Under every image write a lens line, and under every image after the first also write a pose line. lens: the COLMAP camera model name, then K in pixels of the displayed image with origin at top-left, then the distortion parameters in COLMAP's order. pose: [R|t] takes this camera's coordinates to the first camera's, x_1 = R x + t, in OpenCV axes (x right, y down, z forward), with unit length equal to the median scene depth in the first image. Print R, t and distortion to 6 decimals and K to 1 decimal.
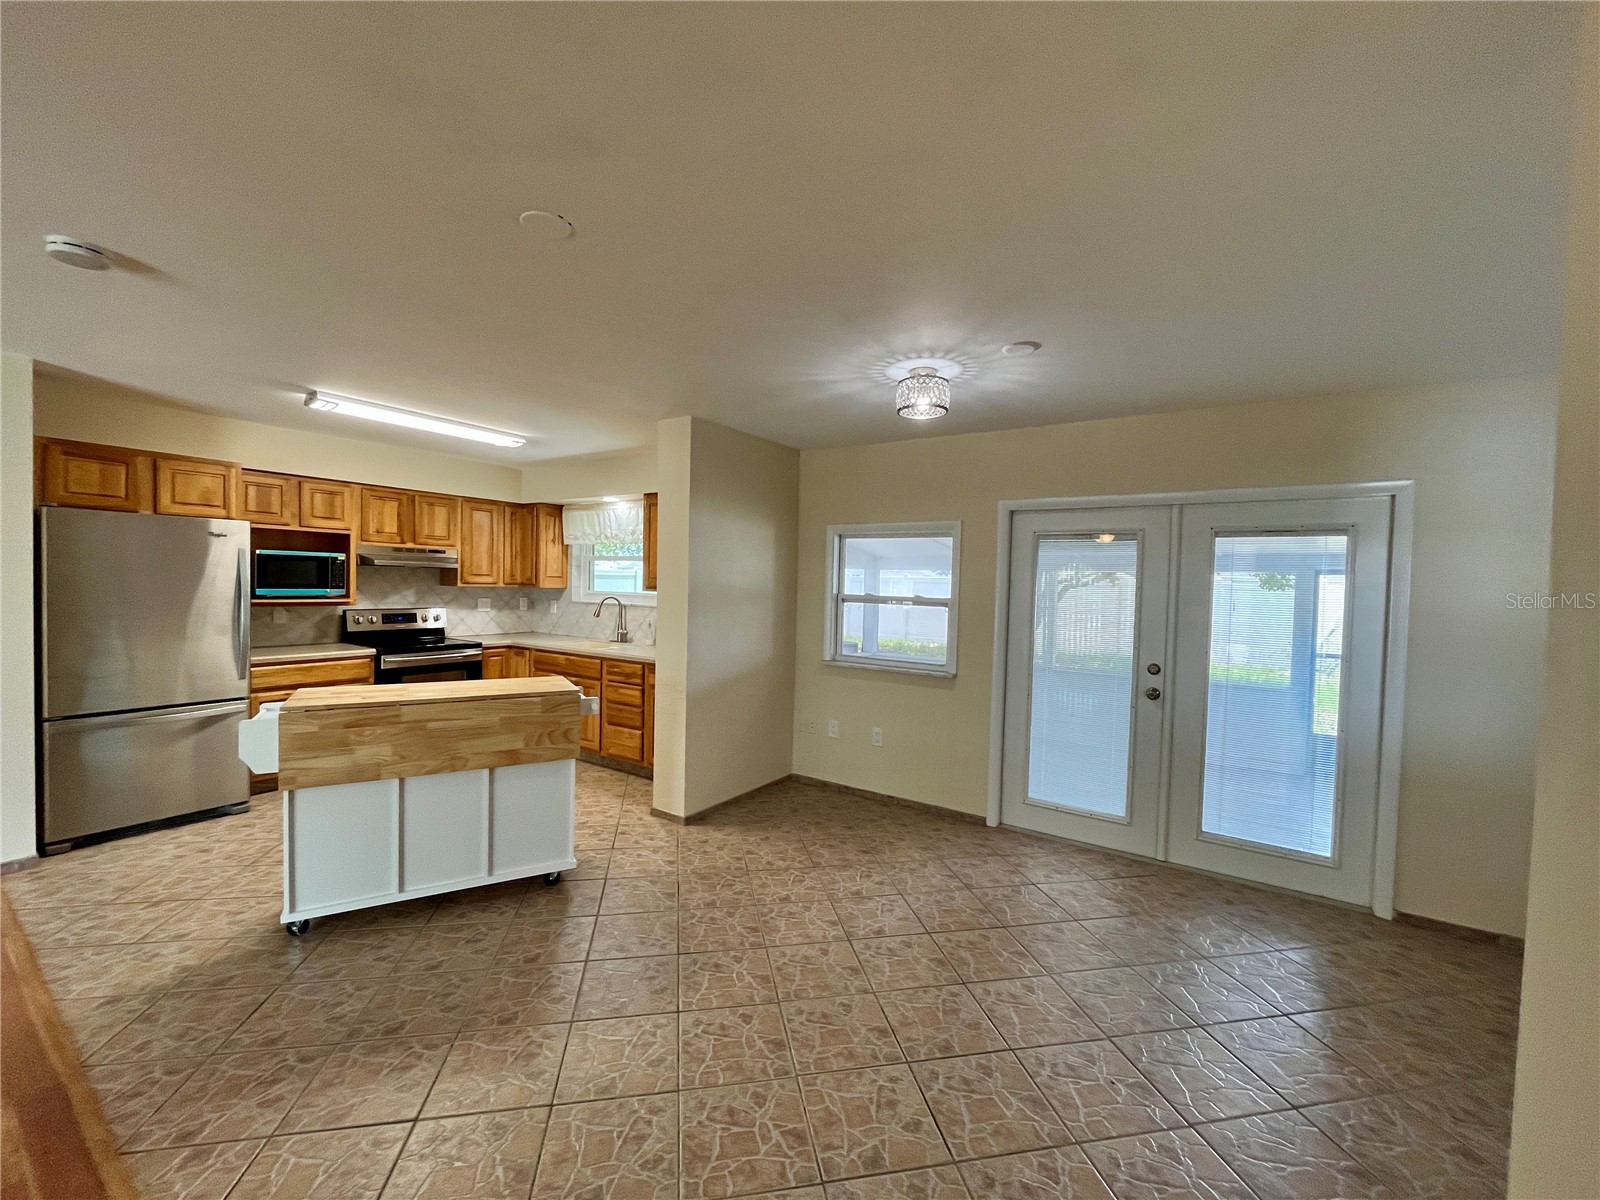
lens RADIAL K [[650.2, 0, 801.8], [0, 650.2, 602.9], [0, 0, 1]] dist [0.000813, -0.000555]
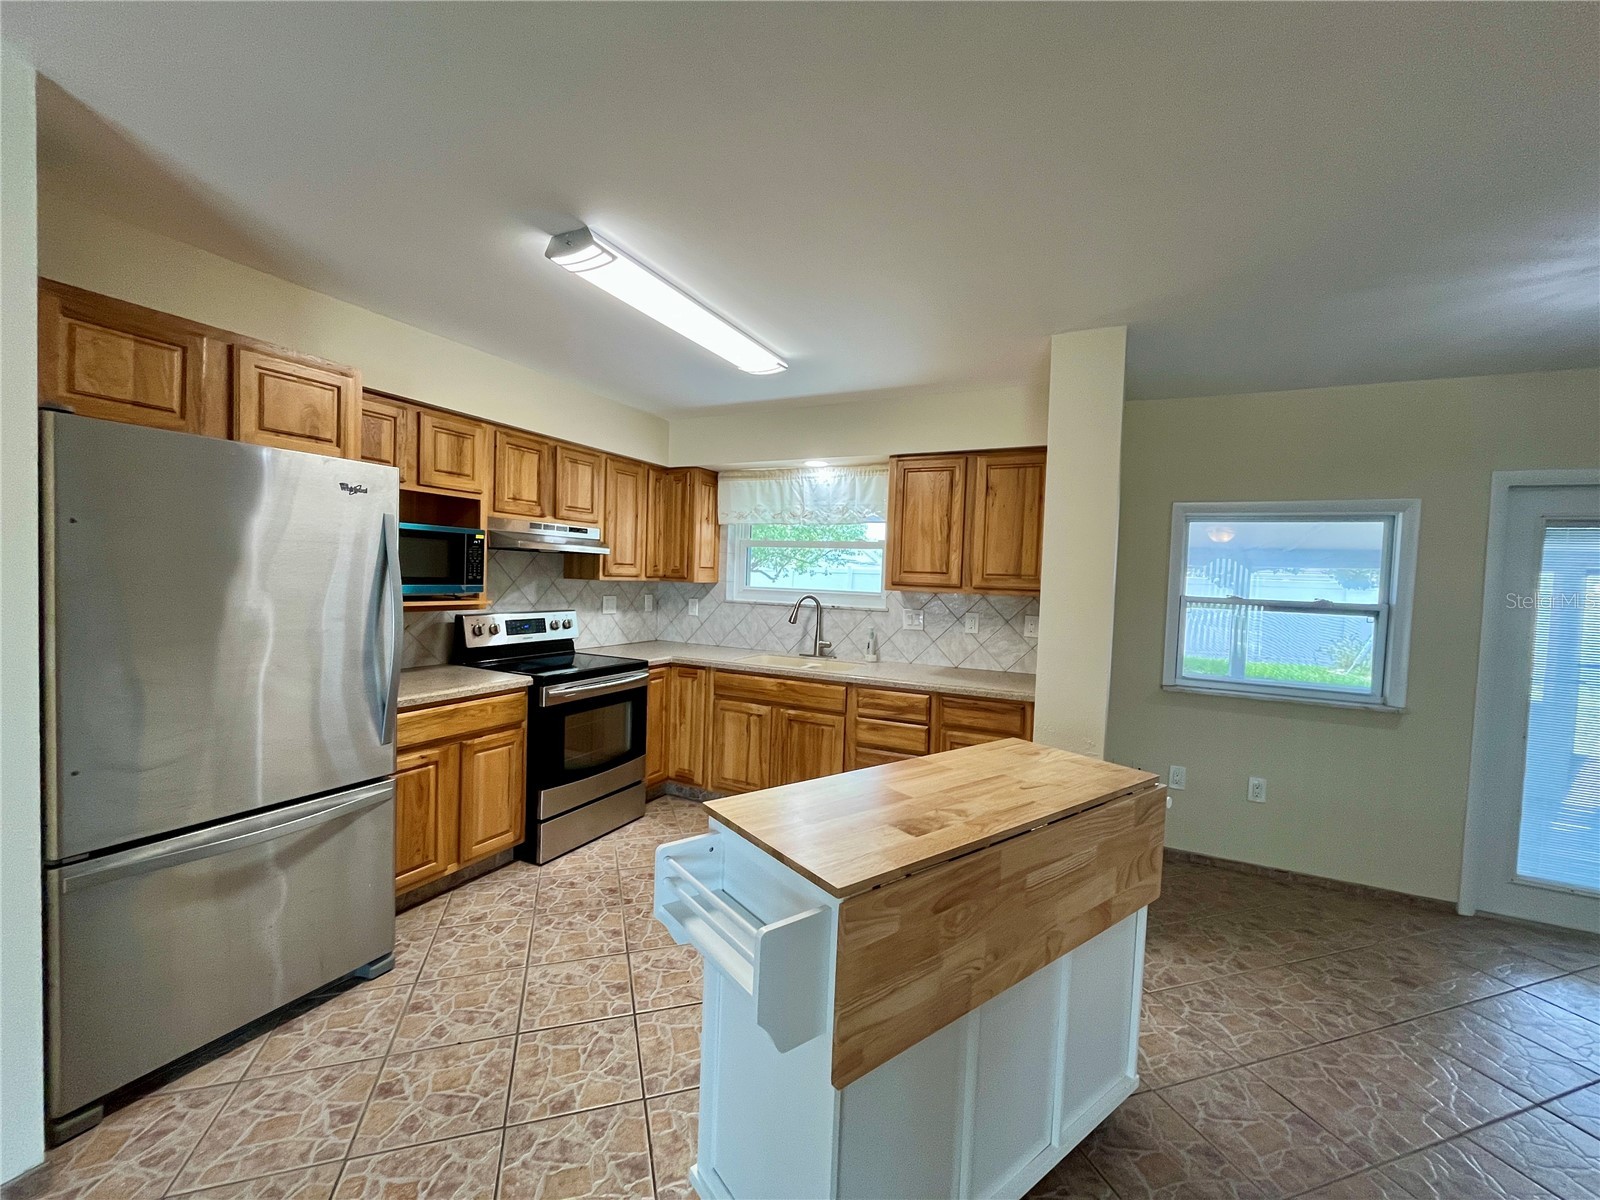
lens RADIAL K [[650.2, 0, 801.8], [0, 650.2, 602.9], [0, 0, 1]] dist [0.000813, -0.000555]
pose [[0.991488, 0.003633, 0.130145, -0.449947], [-0.005551, 0.999881, 0.014380, -0.013592], [-0.130077, -0.014980, 0.991391, 0.303895]]
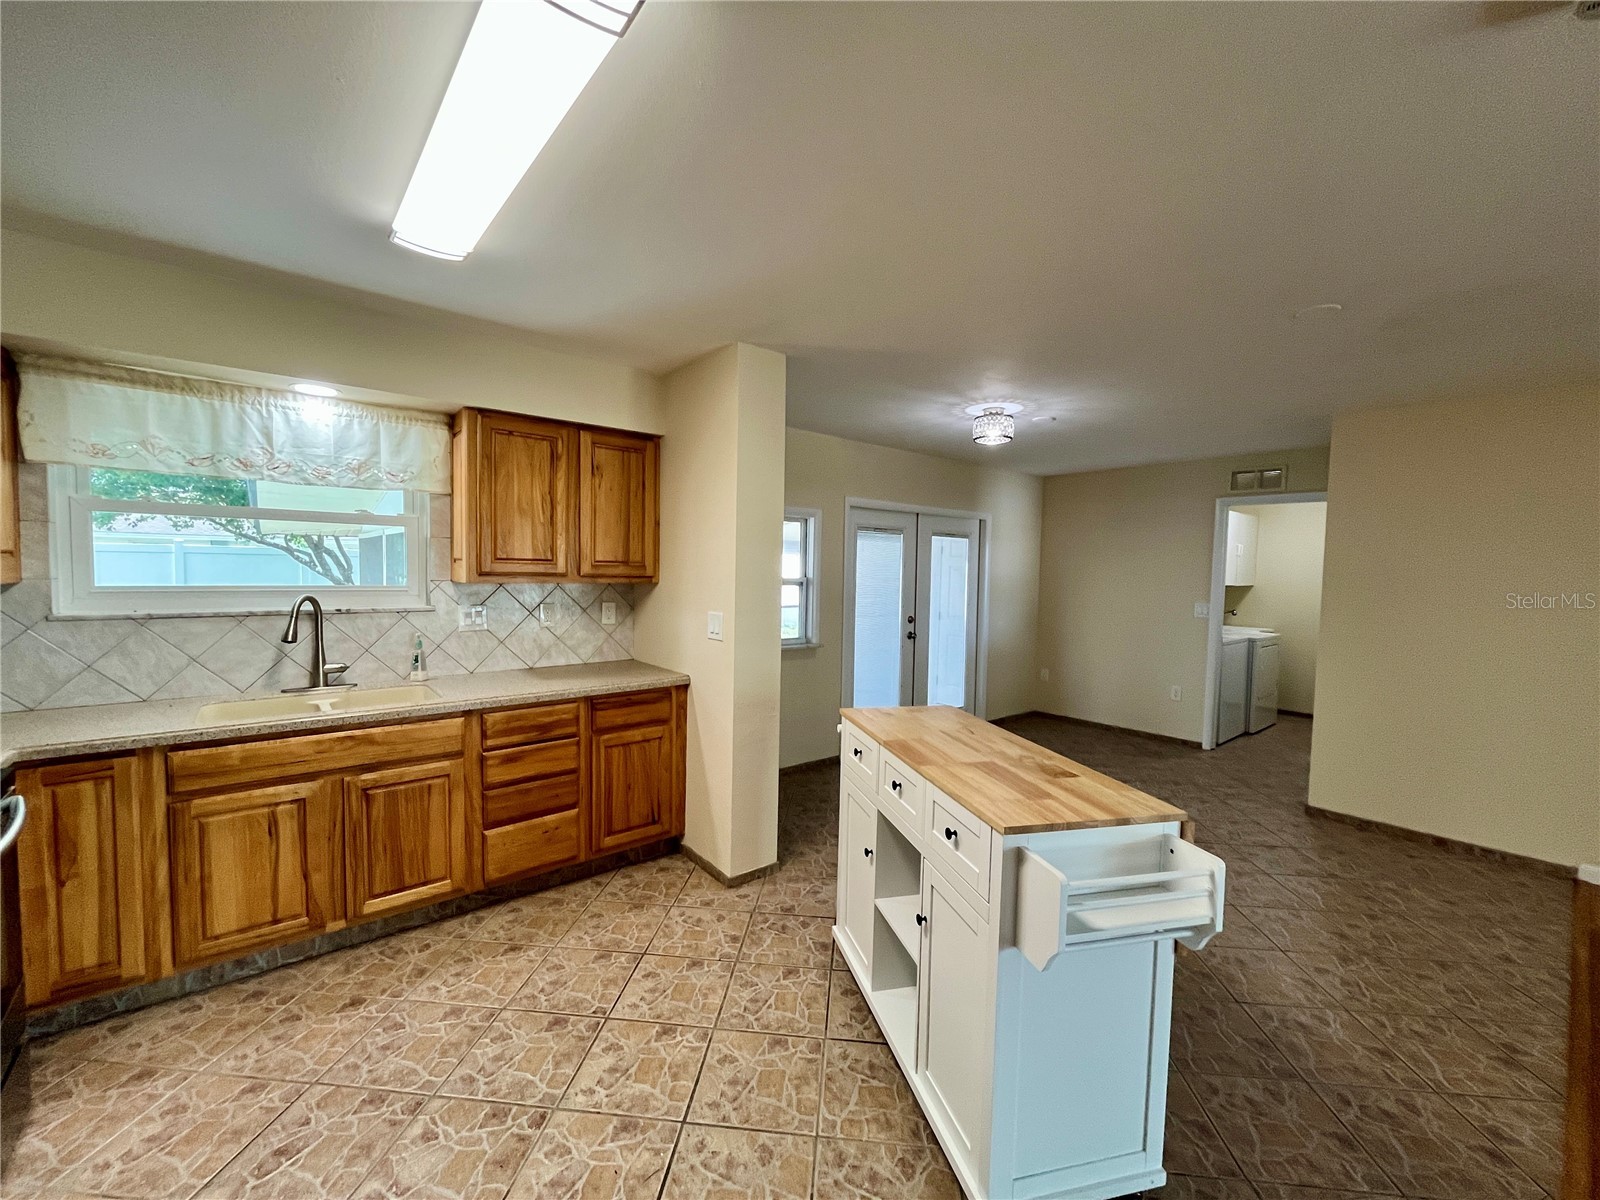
lens RADIAL K [[650.2, 0, 801.8], [0, 650.2, 602.9], [0, 0, 1]] dist [0.000813, -0.000555]
pose [[0.283284, -0.068721, 0.956571, -0.726831], [0.020700, 0.997635, 0.065541, -0.032162], [-0.958813, 0.001234, 0.284037, 0.590387]]
